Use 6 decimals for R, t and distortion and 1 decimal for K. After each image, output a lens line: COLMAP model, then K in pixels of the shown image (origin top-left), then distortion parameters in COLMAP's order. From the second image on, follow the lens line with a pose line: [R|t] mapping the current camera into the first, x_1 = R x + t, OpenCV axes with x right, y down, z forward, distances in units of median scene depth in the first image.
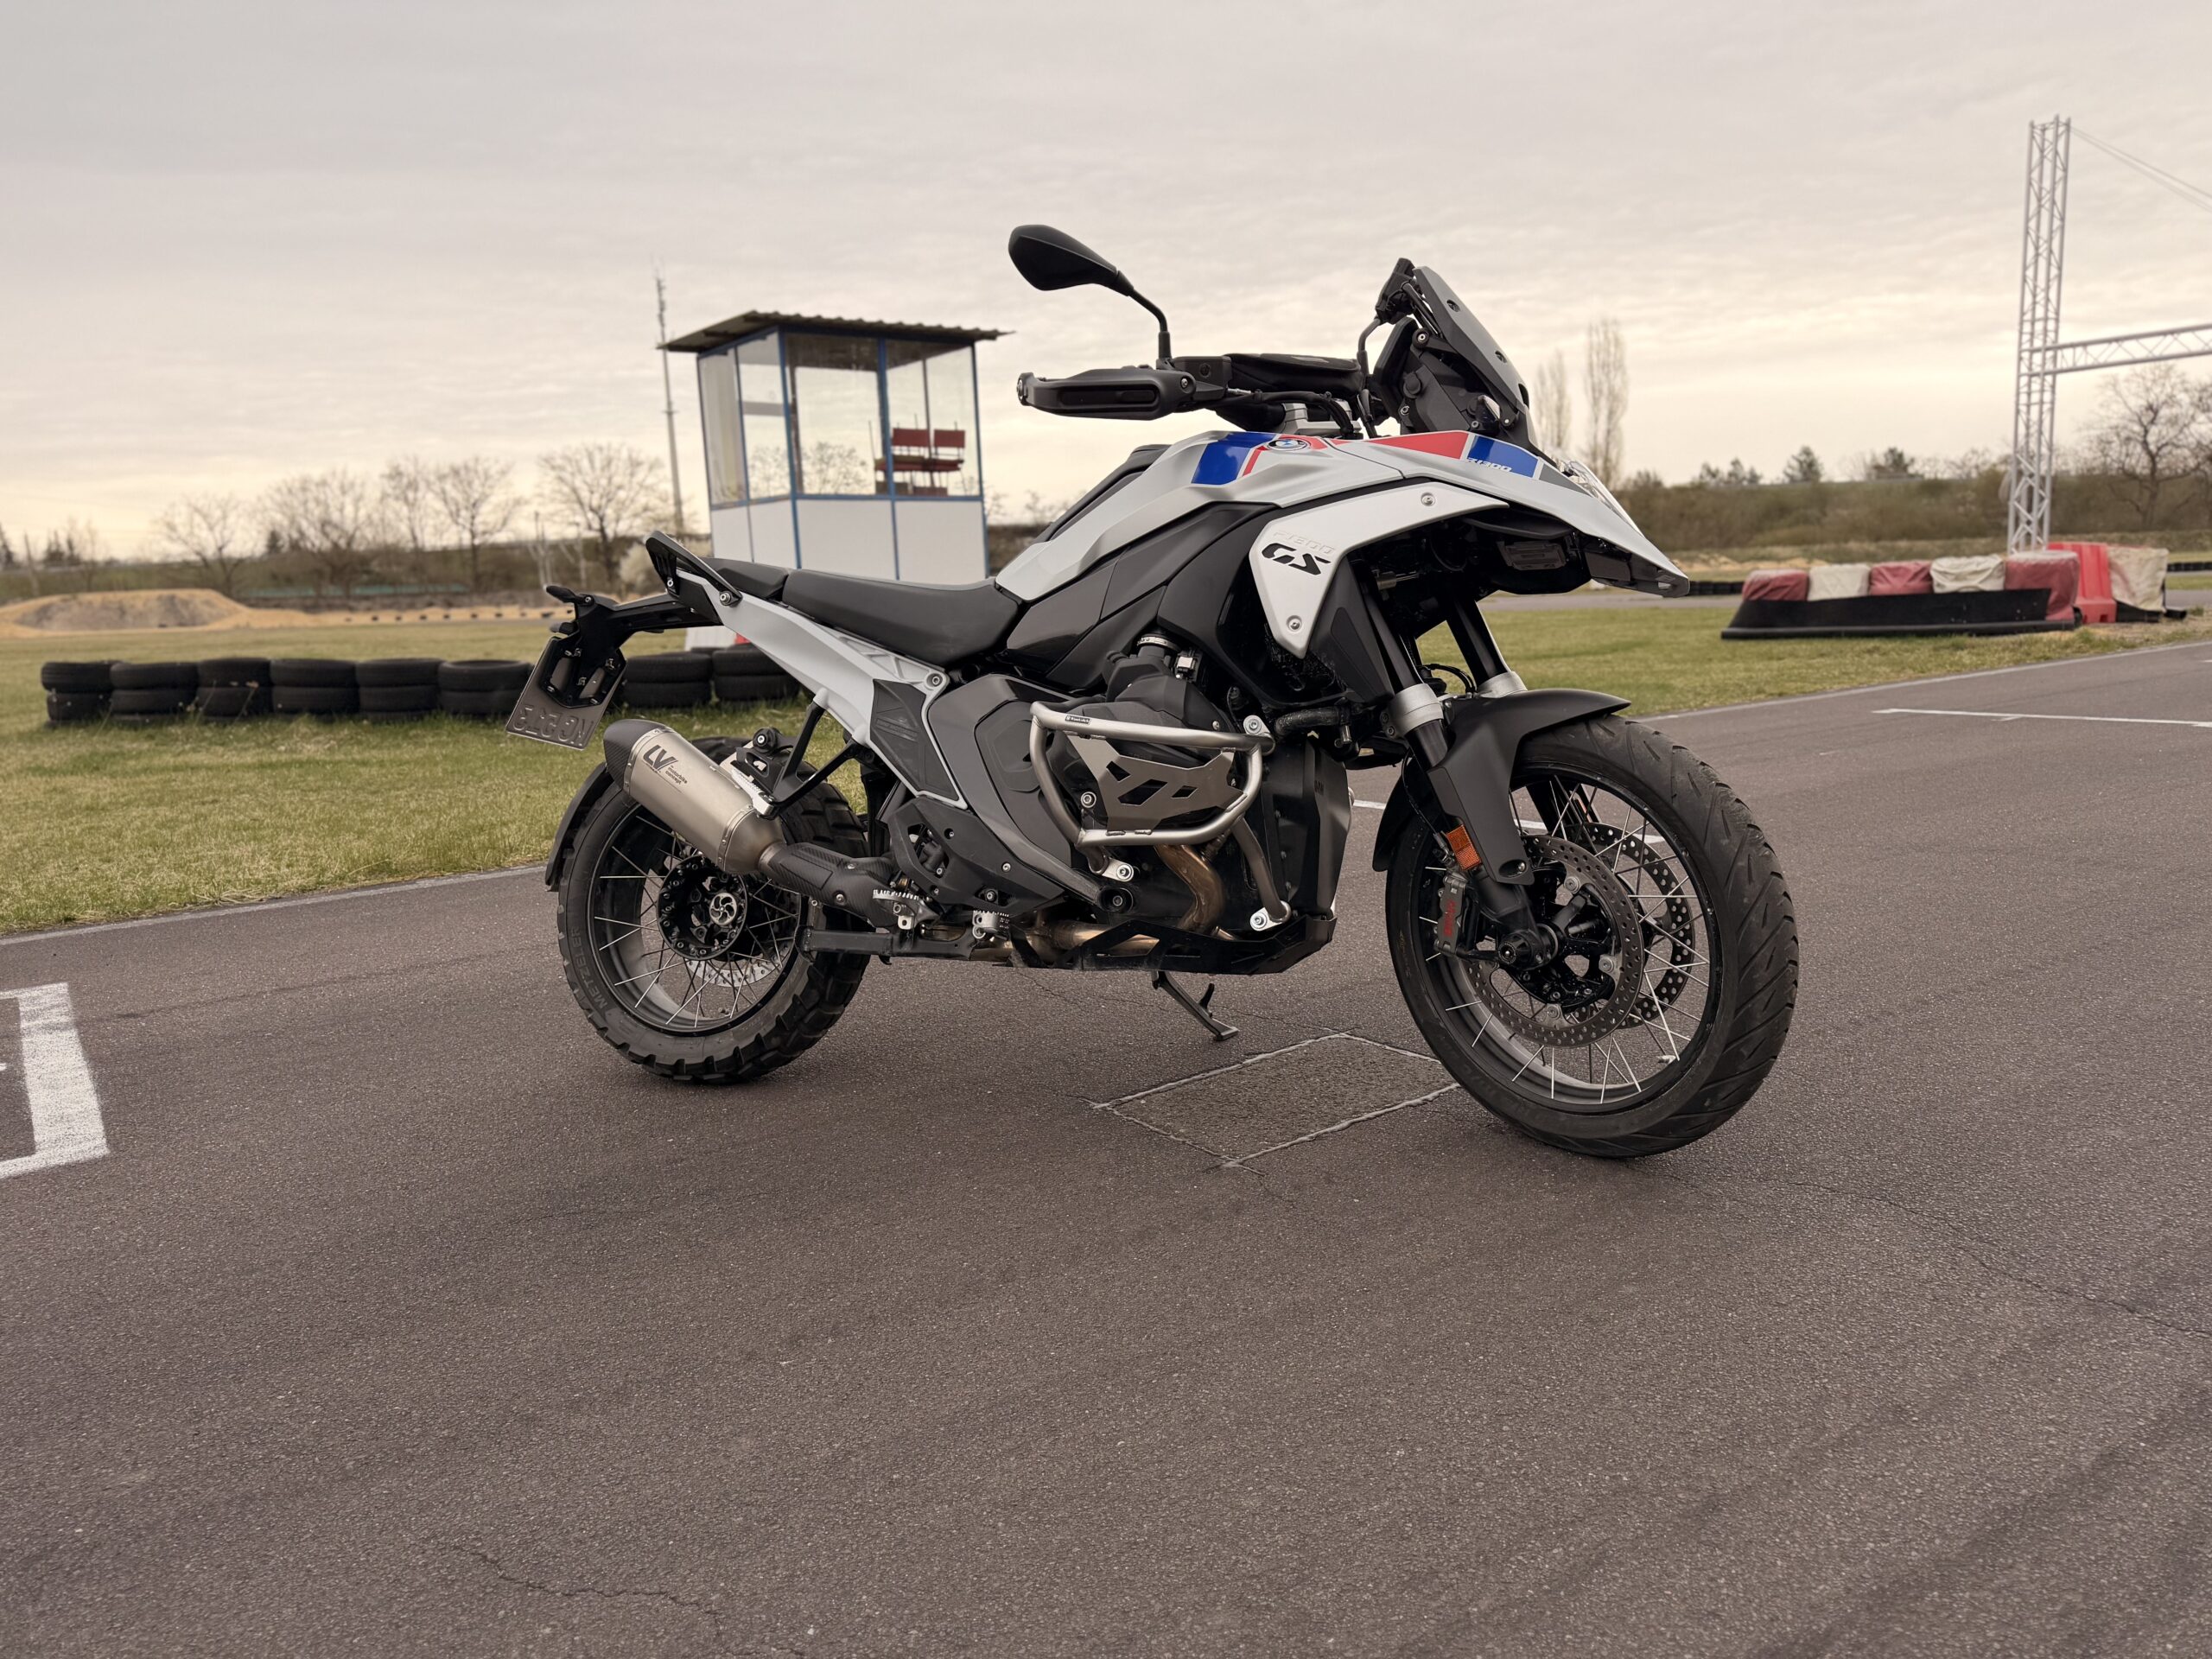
lens RADIAL K [[1557.2, 0, 1111.8], [0, 1557.2, 830.0], [0, 0, 1]] dist [0.066778, -0.082223]
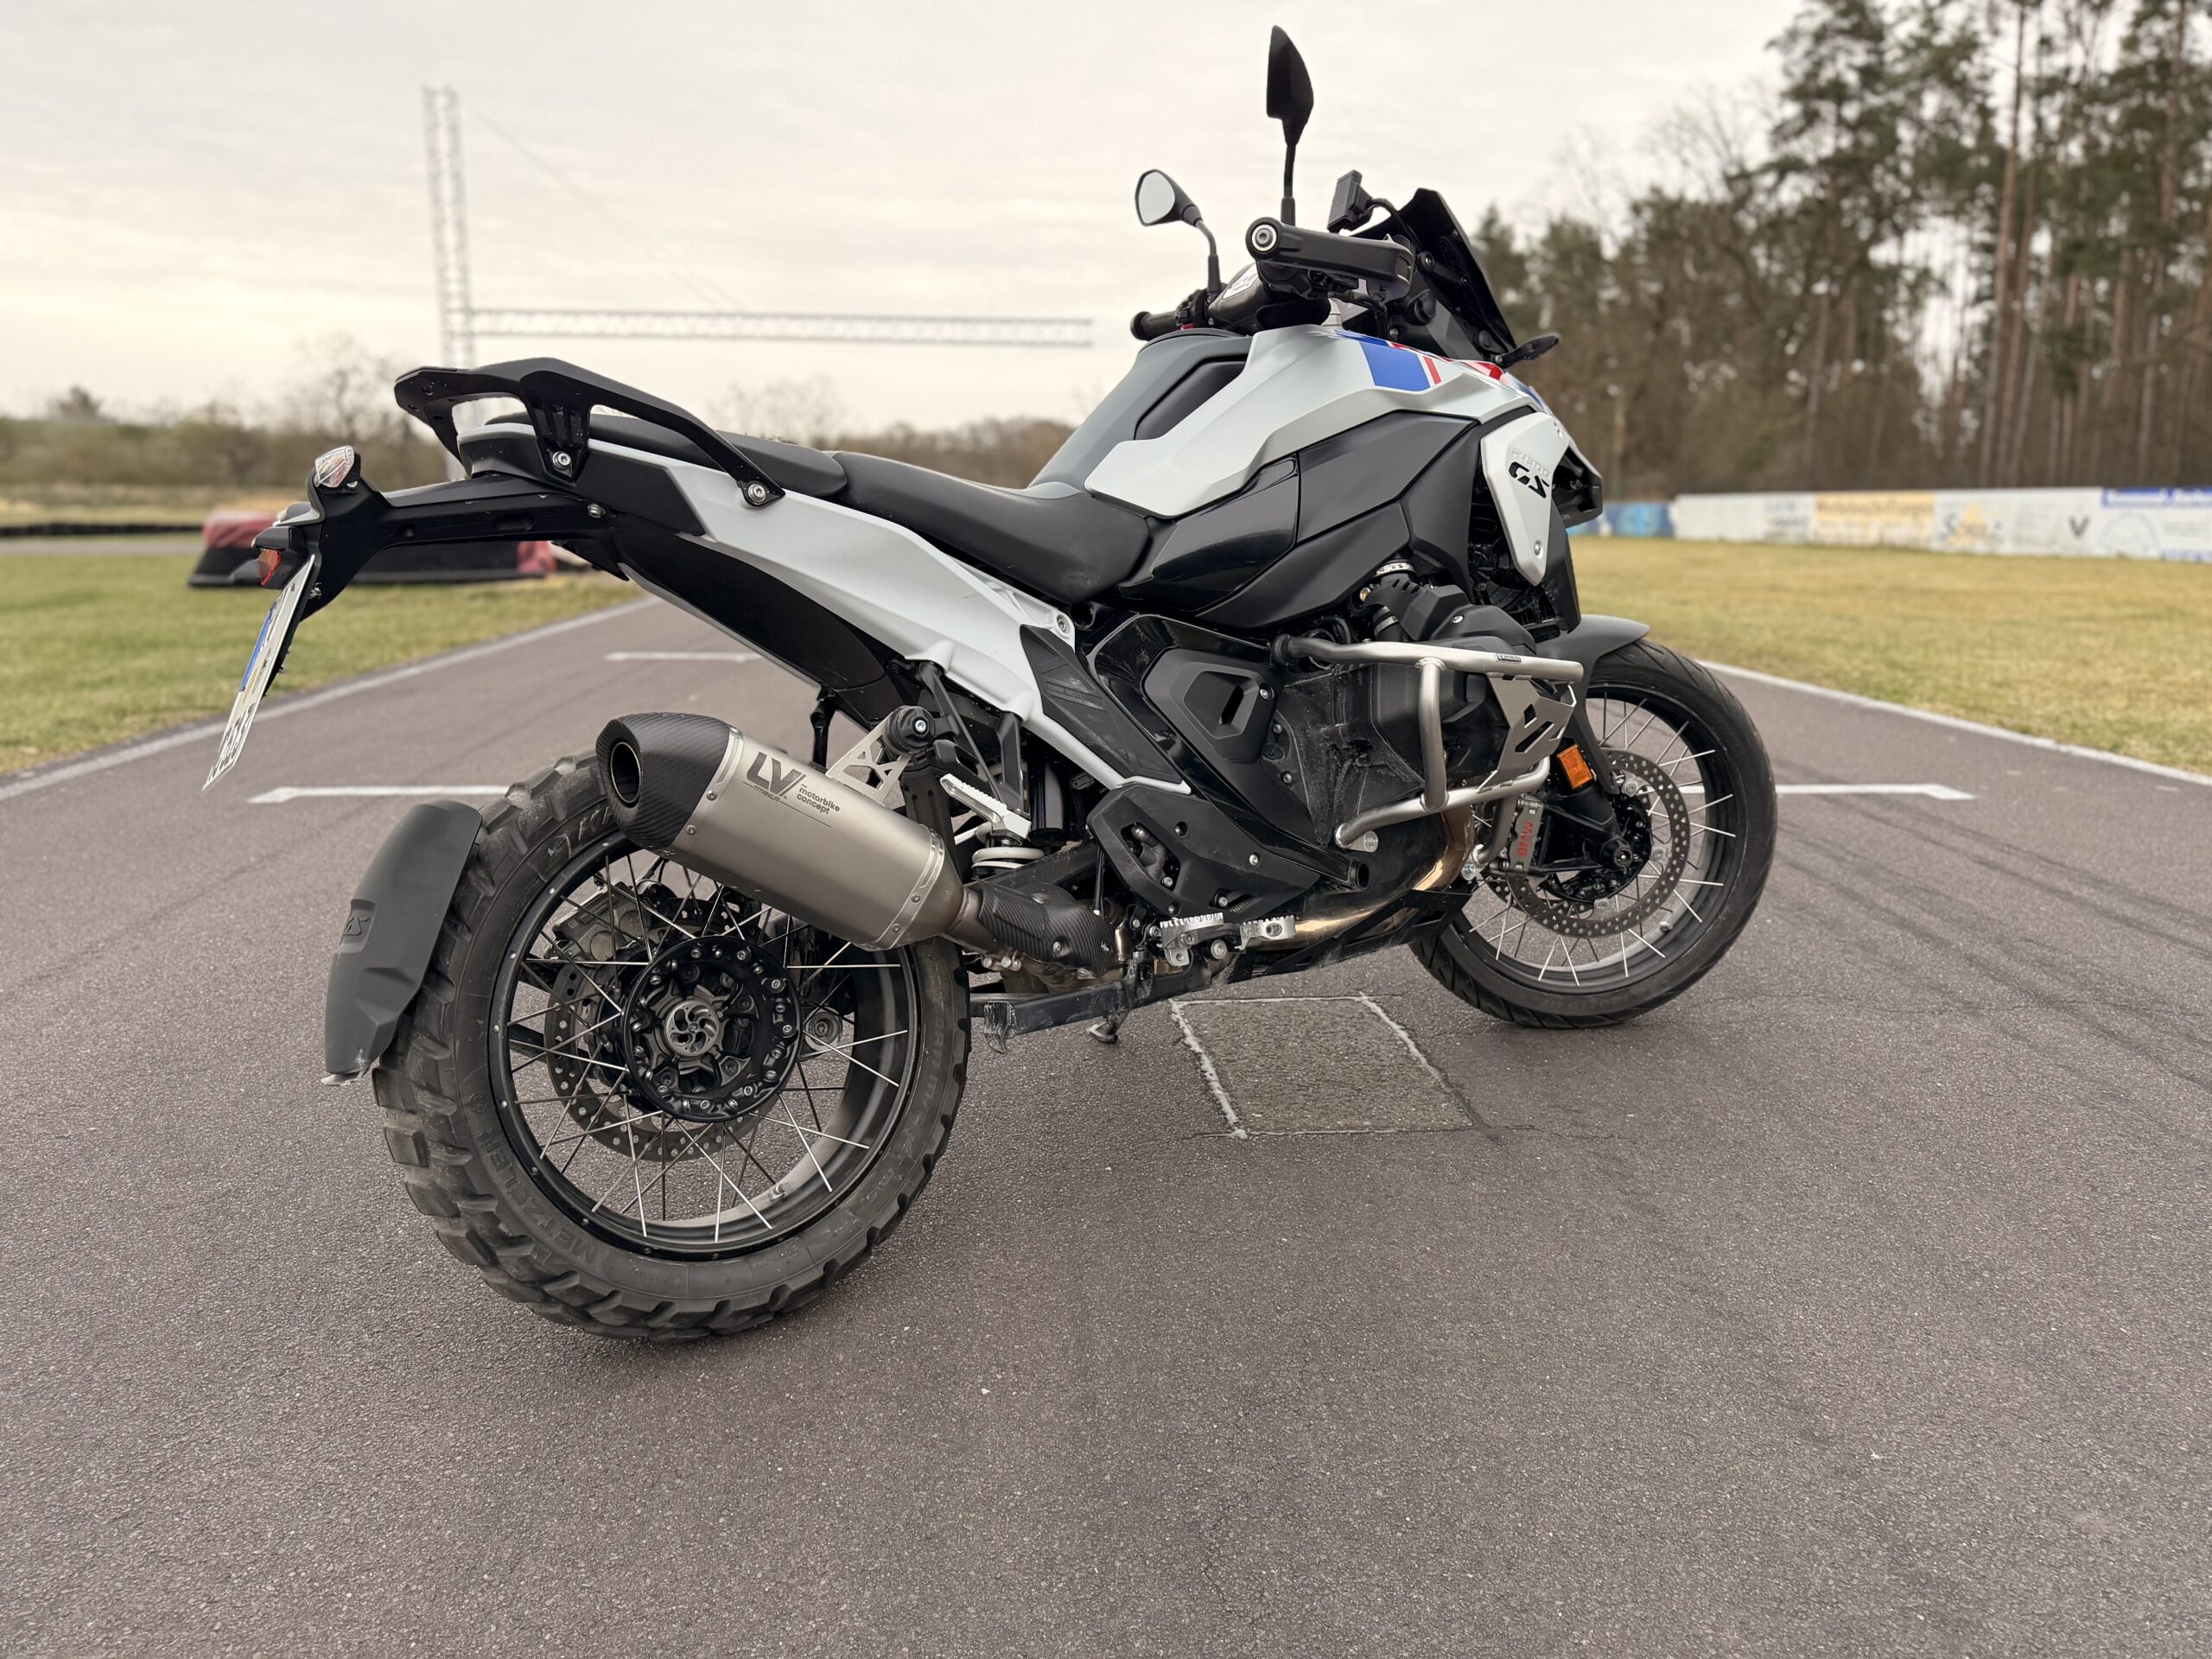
lens RADIAL K [[1533.3, 0, 1097.9], [0, 1533.3, 856.6], [0, 0, 1]] dist [0.045258, -0.060187]
pose [[0.522872, -0.150599, 0.839002, -0.122943], [0.108187, 0.988034, 0.109928, -0.011575], [-0.845518, 0.033291, 0.532908, 0.106864]]
